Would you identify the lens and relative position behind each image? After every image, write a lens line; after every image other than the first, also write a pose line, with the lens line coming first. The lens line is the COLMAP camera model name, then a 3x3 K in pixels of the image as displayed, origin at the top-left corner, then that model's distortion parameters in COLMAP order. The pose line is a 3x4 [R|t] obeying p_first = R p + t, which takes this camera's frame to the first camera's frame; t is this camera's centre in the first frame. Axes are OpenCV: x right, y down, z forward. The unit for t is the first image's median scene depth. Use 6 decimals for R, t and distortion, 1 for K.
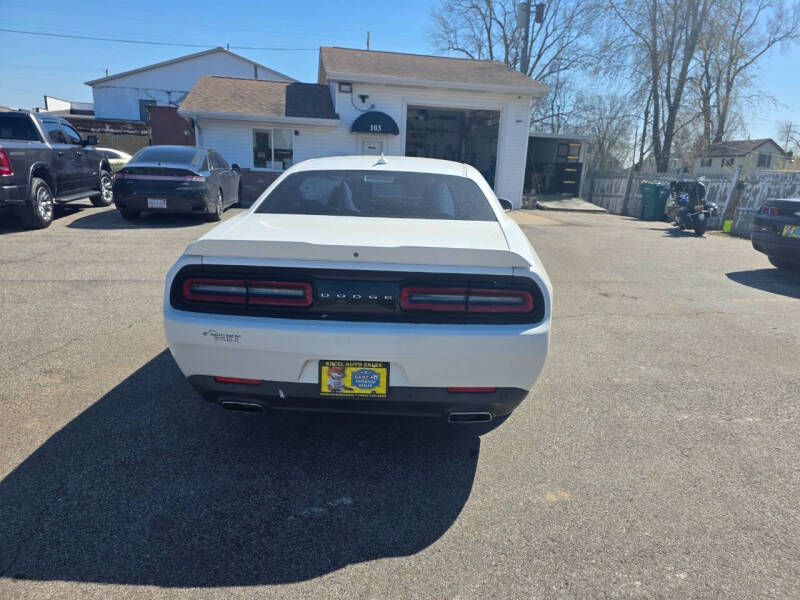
lens RADIAL K [[538.8, 0, 403.0], [0, 538.8, 299.9], [0, 0, 1]] dist [0.051549, -0.038889]
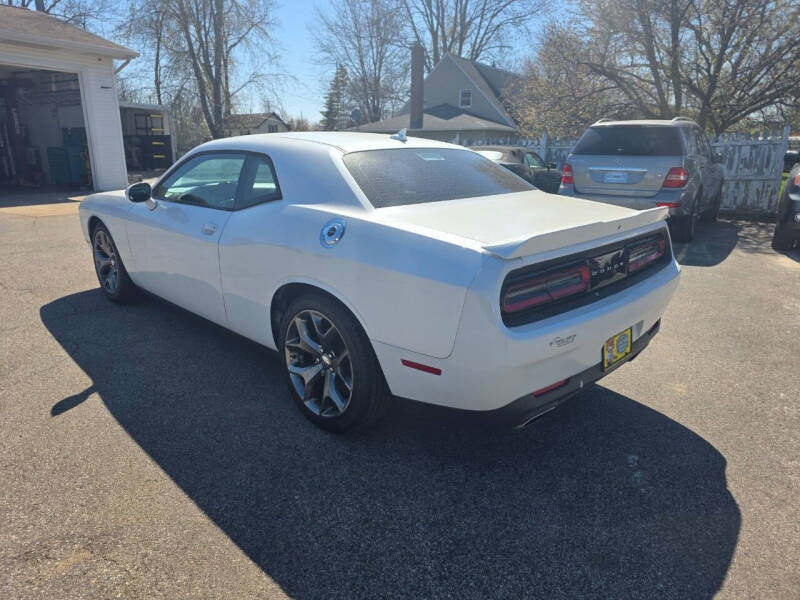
lens RADIAL K [[538.8, 0, 398.7], [0, 538.8, 299.2], [0, 0, 1]] dist [0.051549, -0.038889]
pose [[0.677746, -0.231813, 0.697799, -0.140989], [0.199106, 0.971407, 0.129323, -0.020928], [-0.707826, 0.051288, 0.704523, 0.071711]]
